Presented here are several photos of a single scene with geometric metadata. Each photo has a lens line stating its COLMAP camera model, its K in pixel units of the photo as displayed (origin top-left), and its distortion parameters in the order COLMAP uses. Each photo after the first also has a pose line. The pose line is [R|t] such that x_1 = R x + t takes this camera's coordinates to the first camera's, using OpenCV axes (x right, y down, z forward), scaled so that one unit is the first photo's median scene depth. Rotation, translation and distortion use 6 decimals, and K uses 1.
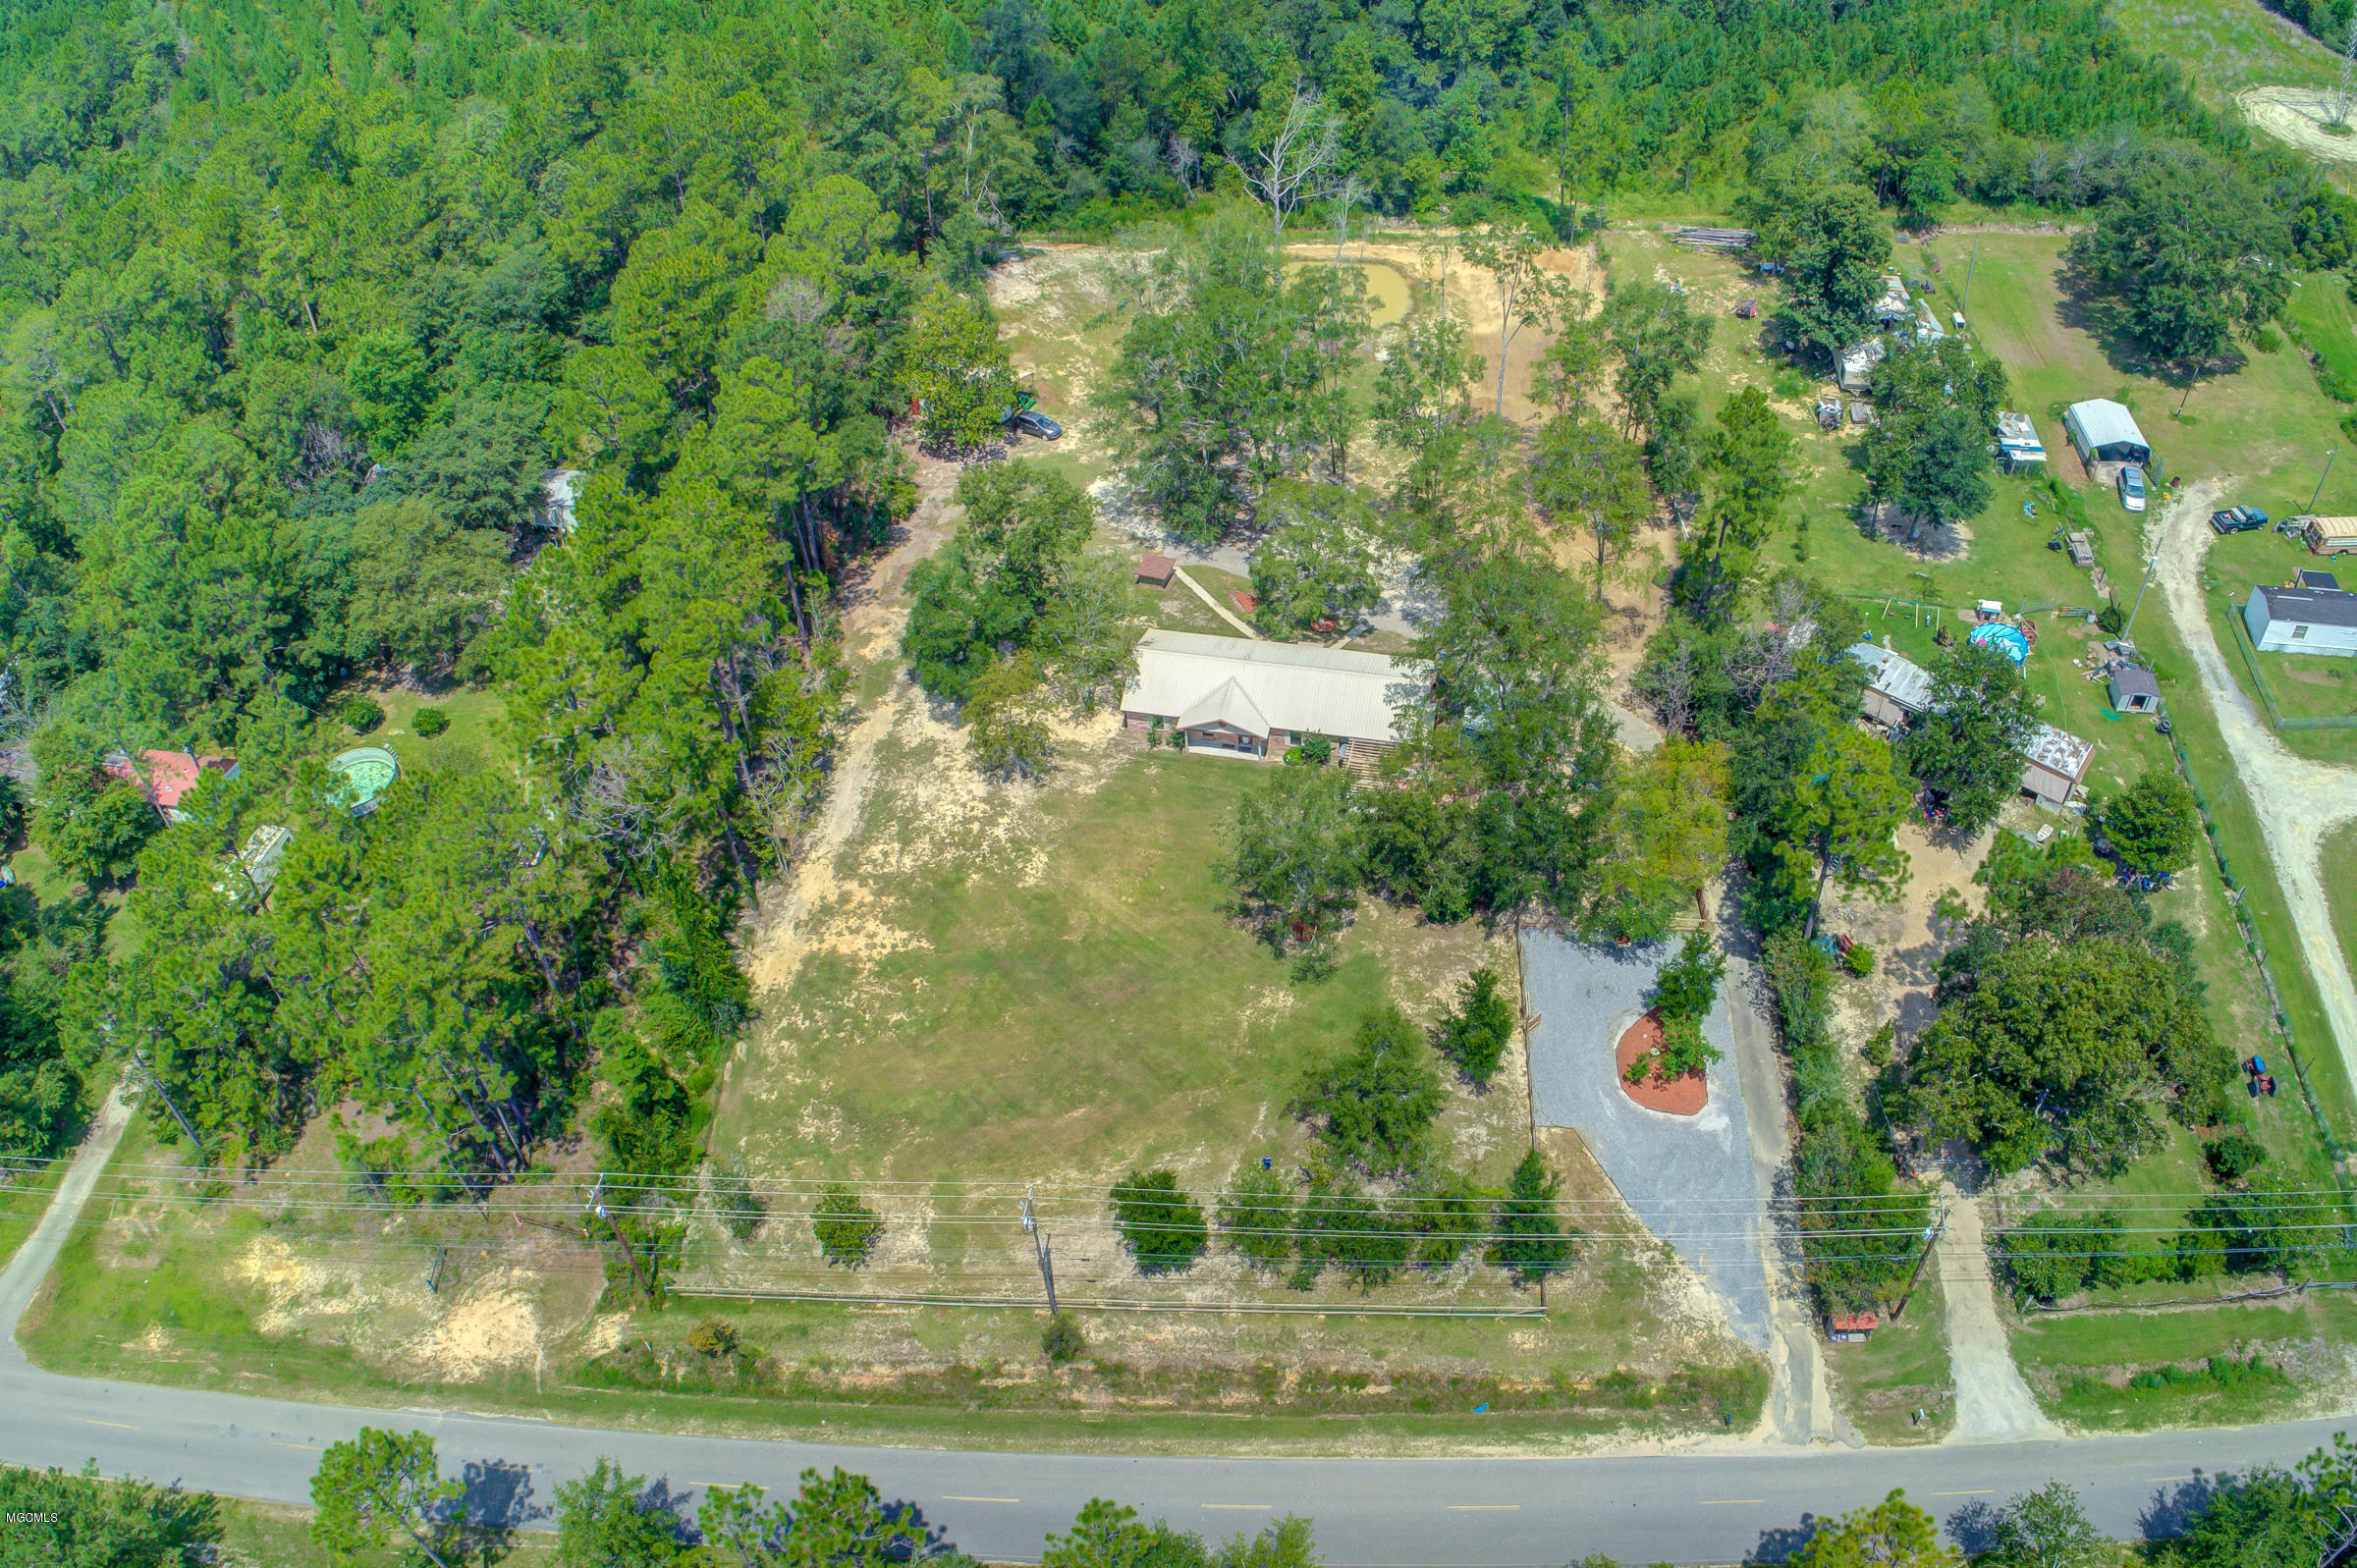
lens RADIAL K [[1873.9, 0, 1213.9], [0, 1873.9, 788.4], [0, 0, 1]] dist [-0.242087, 0.078377]
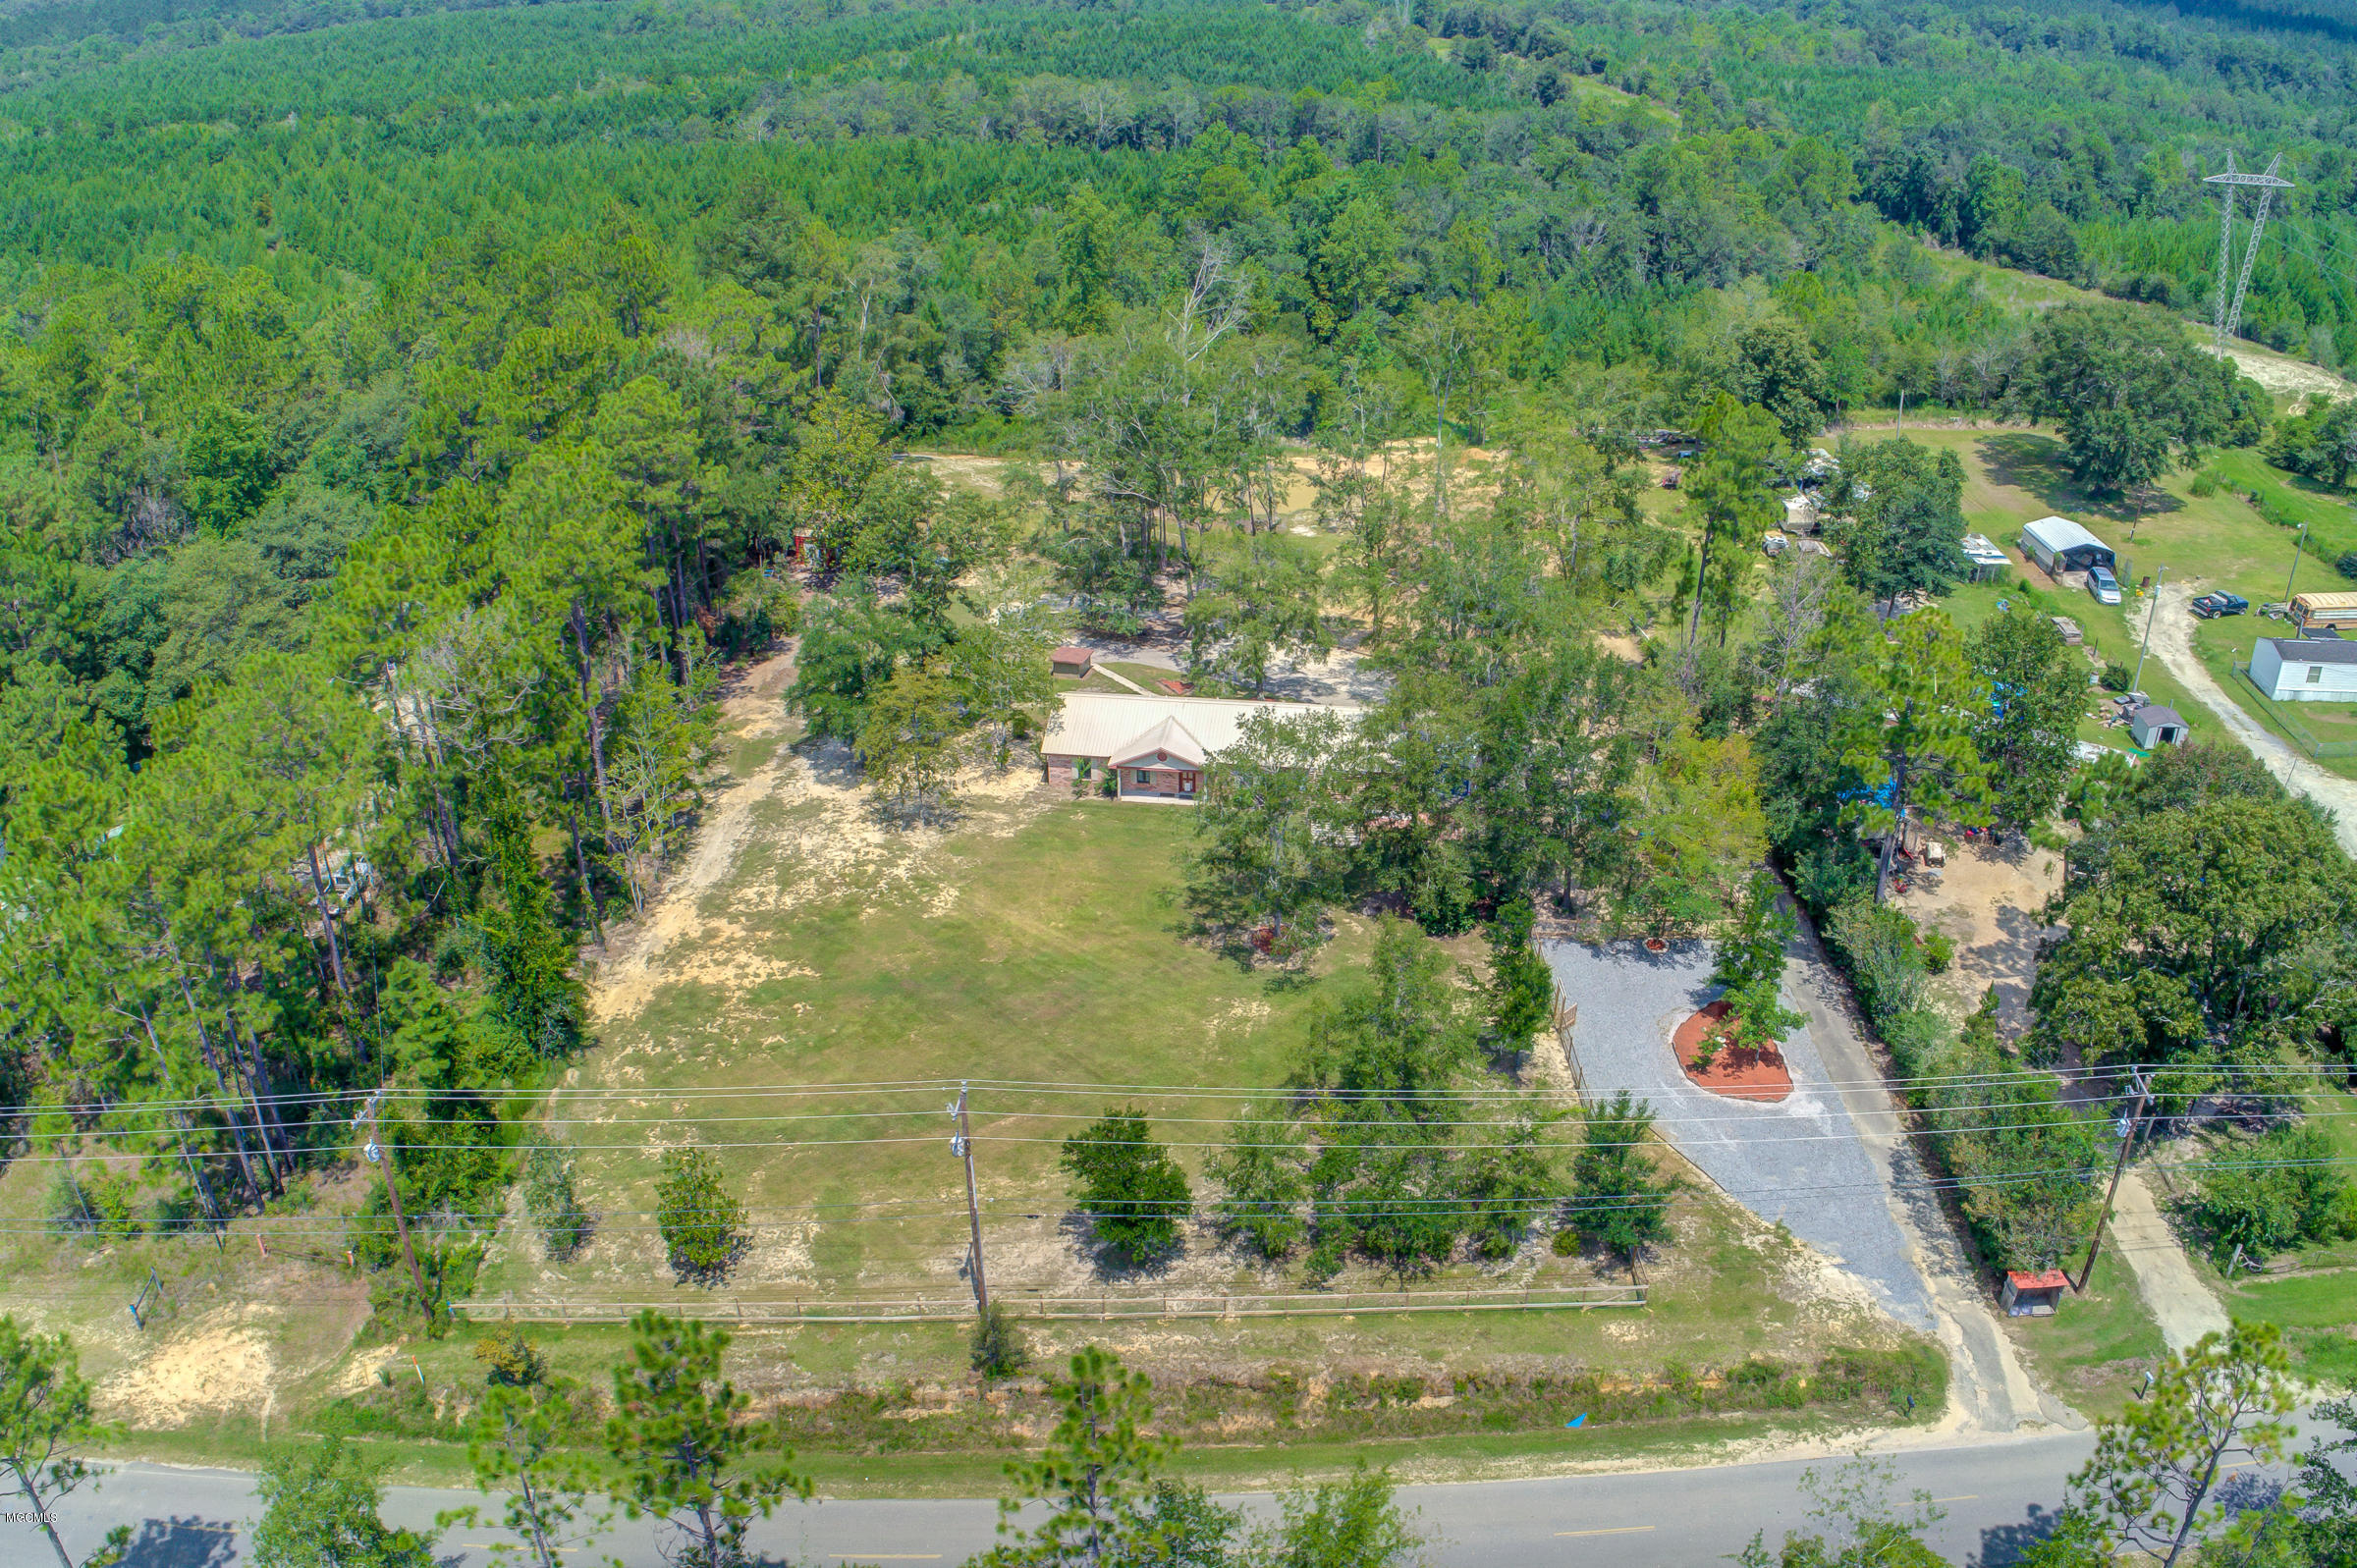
lens RADIAL K [[1873.9, 0, 1213.9], [0, 1873.9, 788.4], [0, 0, 1]] dist [-0.242087, 0.078377]
pose [[0.996439, -0.006586, 0.084059, -0.053381], [0.031681, 0.953139, -0.300870, 0.289664], [-0.078139, 0.302462, 0.949953, 0.227273]]
